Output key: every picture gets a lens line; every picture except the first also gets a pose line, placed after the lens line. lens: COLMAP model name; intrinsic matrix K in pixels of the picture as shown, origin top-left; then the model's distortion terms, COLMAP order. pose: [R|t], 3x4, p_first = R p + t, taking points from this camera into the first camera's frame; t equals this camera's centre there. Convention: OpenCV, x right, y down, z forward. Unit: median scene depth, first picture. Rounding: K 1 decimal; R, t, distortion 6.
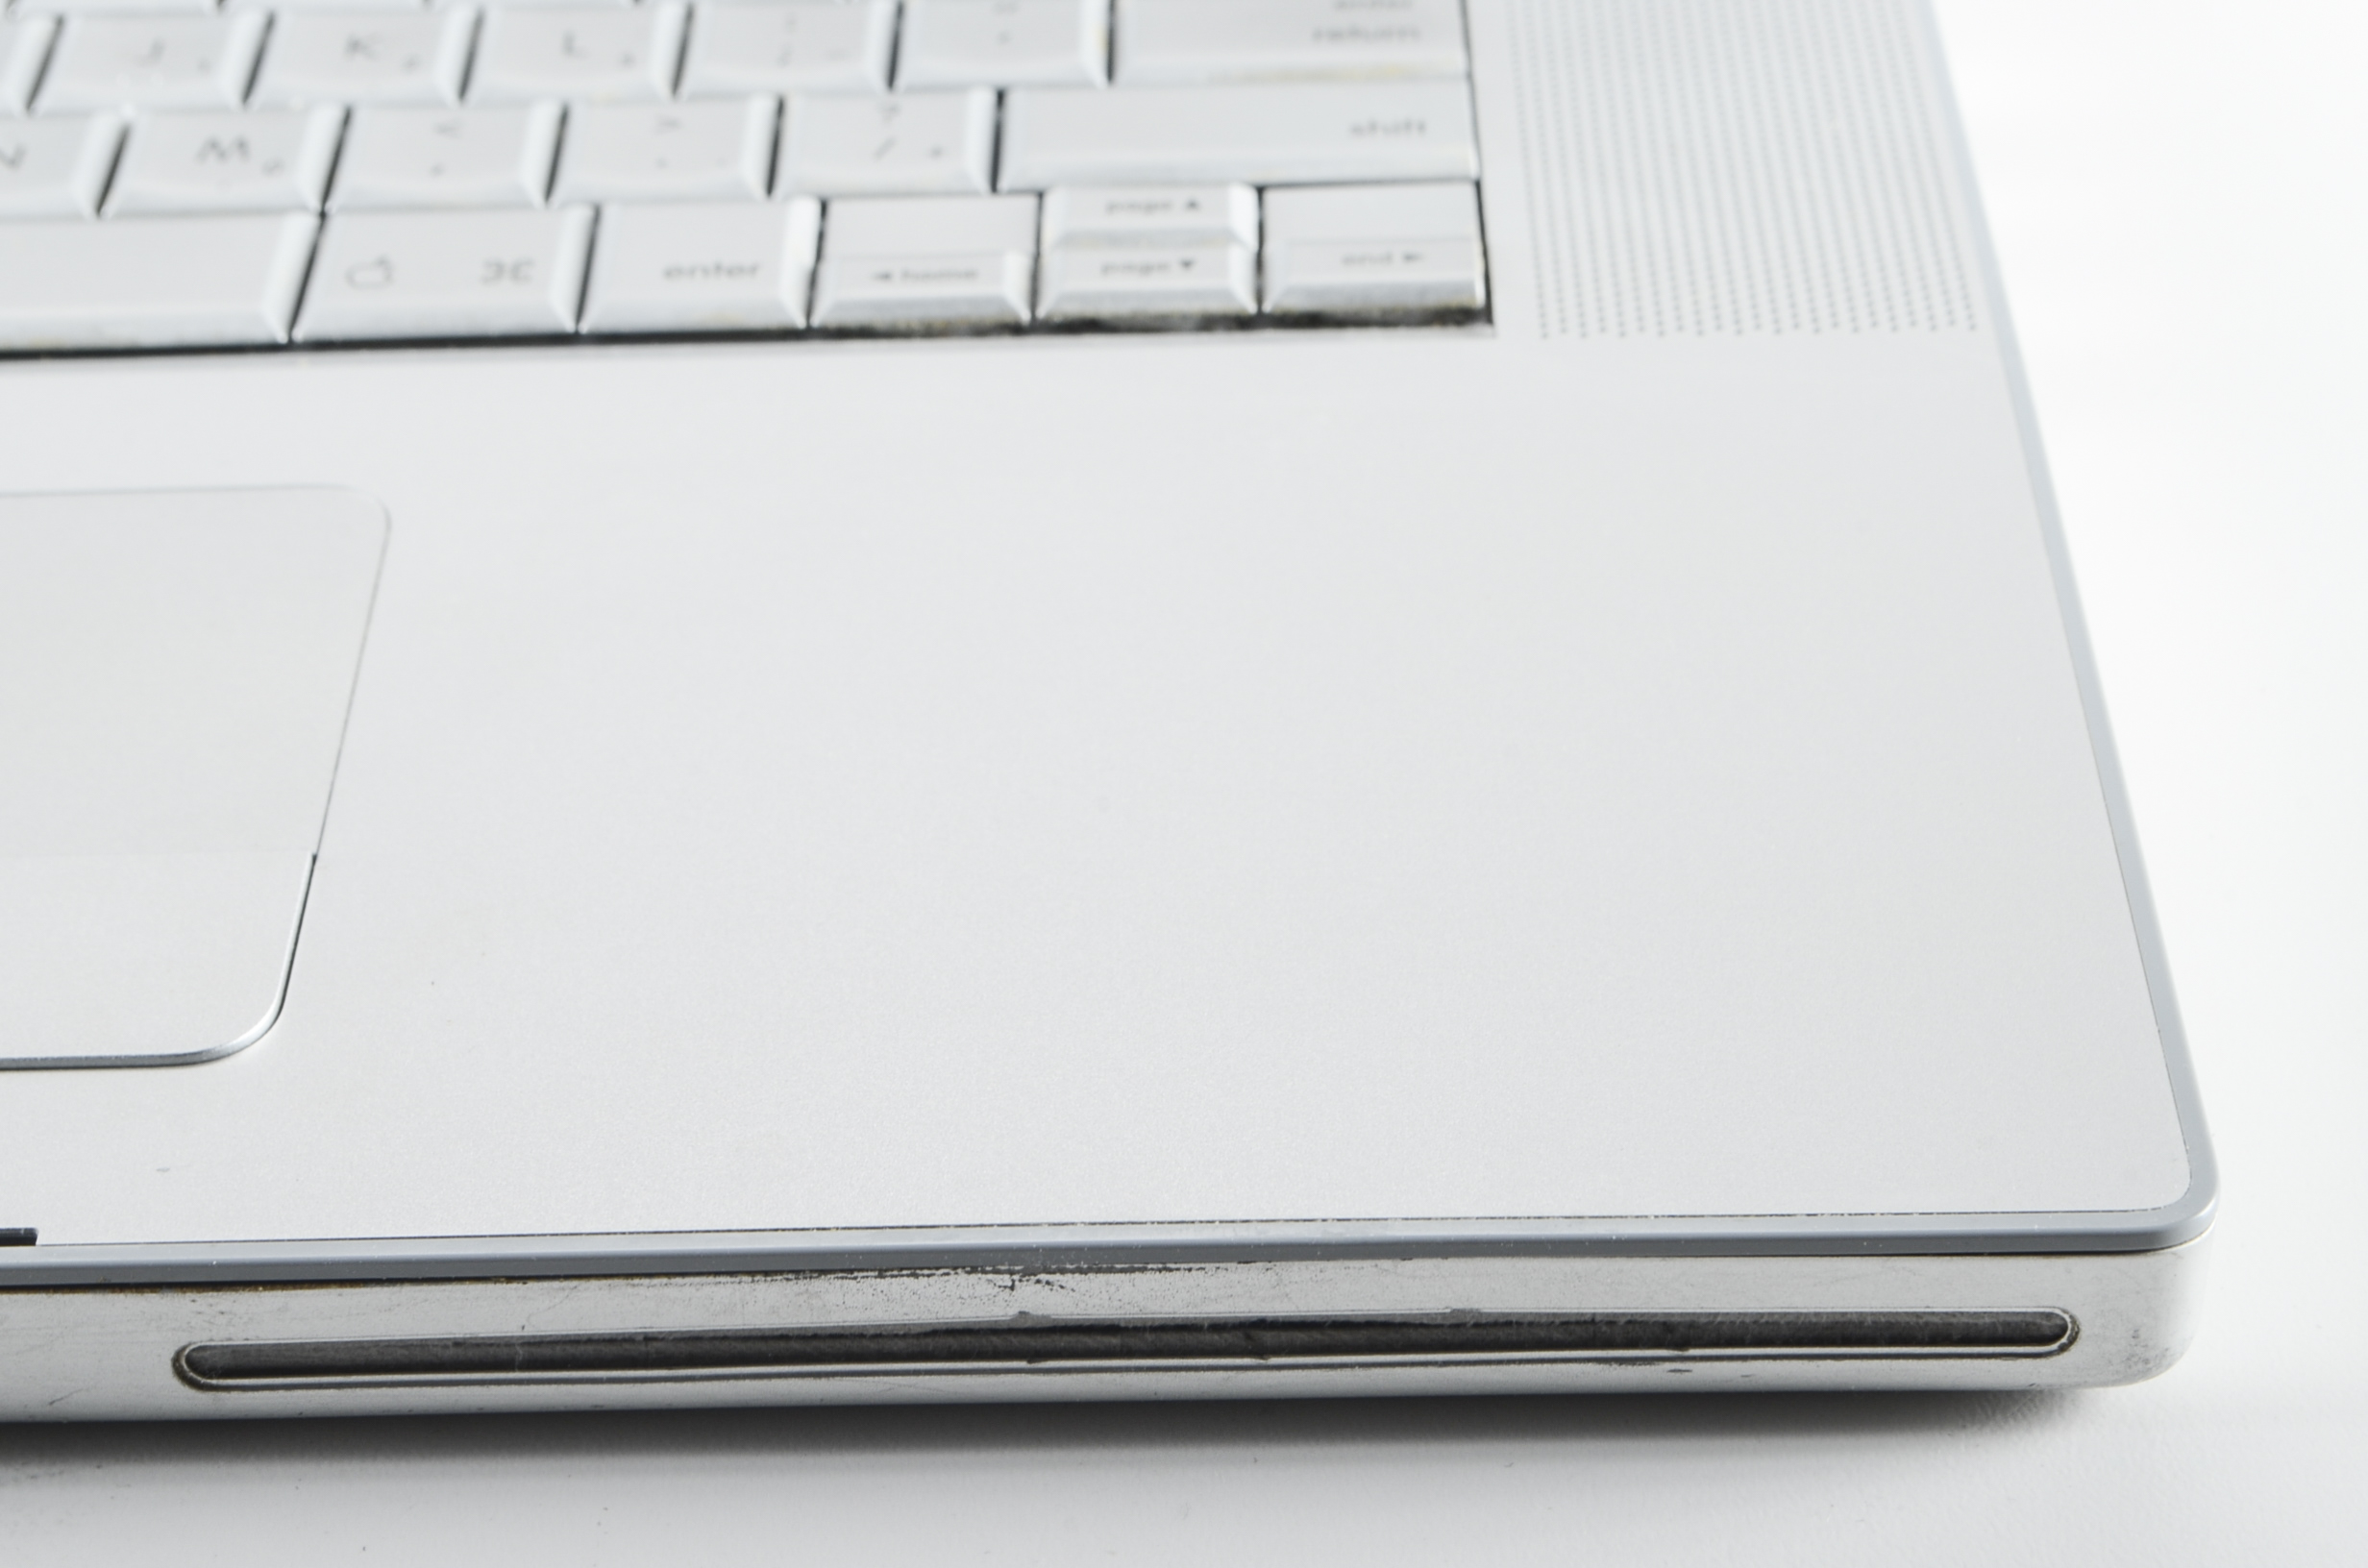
lens RADIAL K [[5333.5, 0, 1184.0], [0, 5333.5, 784.0], [0, 0, 1]] dist [-0.037189, 0.273757]
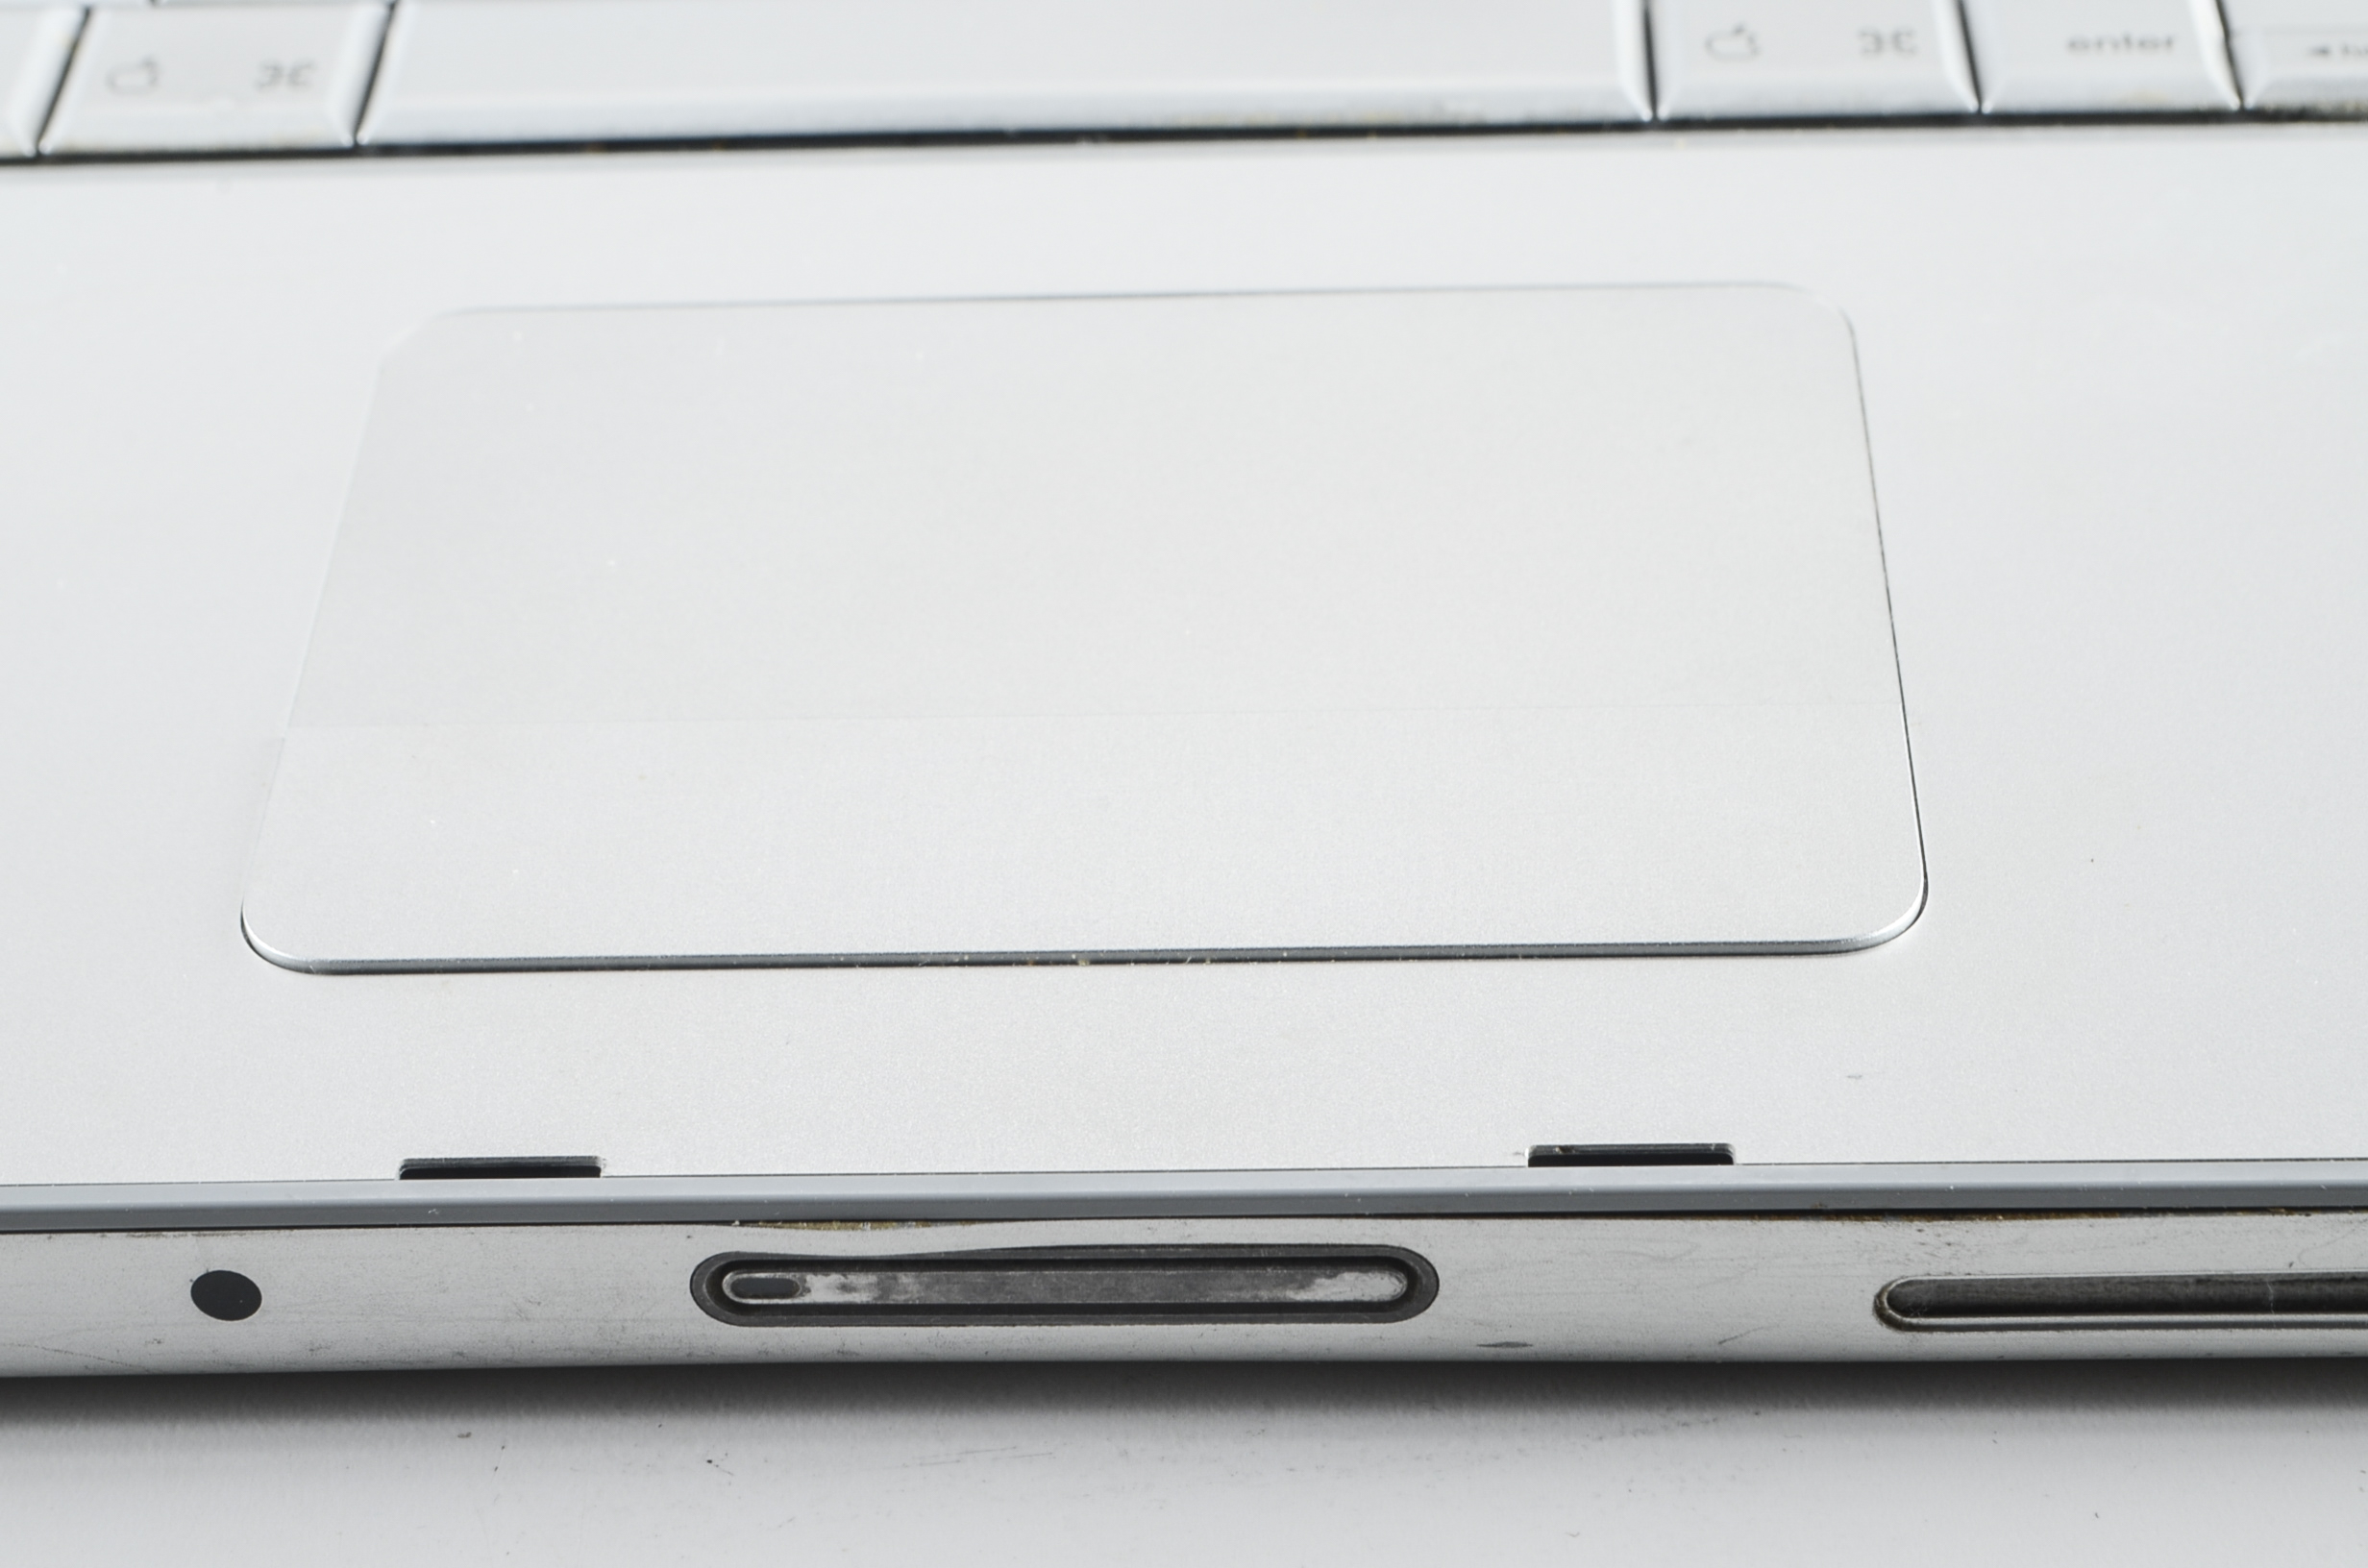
lens RADIAL K [[5333.5, 0, 1184.0], [0, 5333.5, 784.0], [0, 0, 1]] dist [-0.037189, 0.273757]
pose [[0.999645, 0.010885, -0.024314, -0.281146], [-0.009897, 0.999135, 0.040391, -0.009248], [0.024733, -0.040136, 0.998888, 0.132020]]
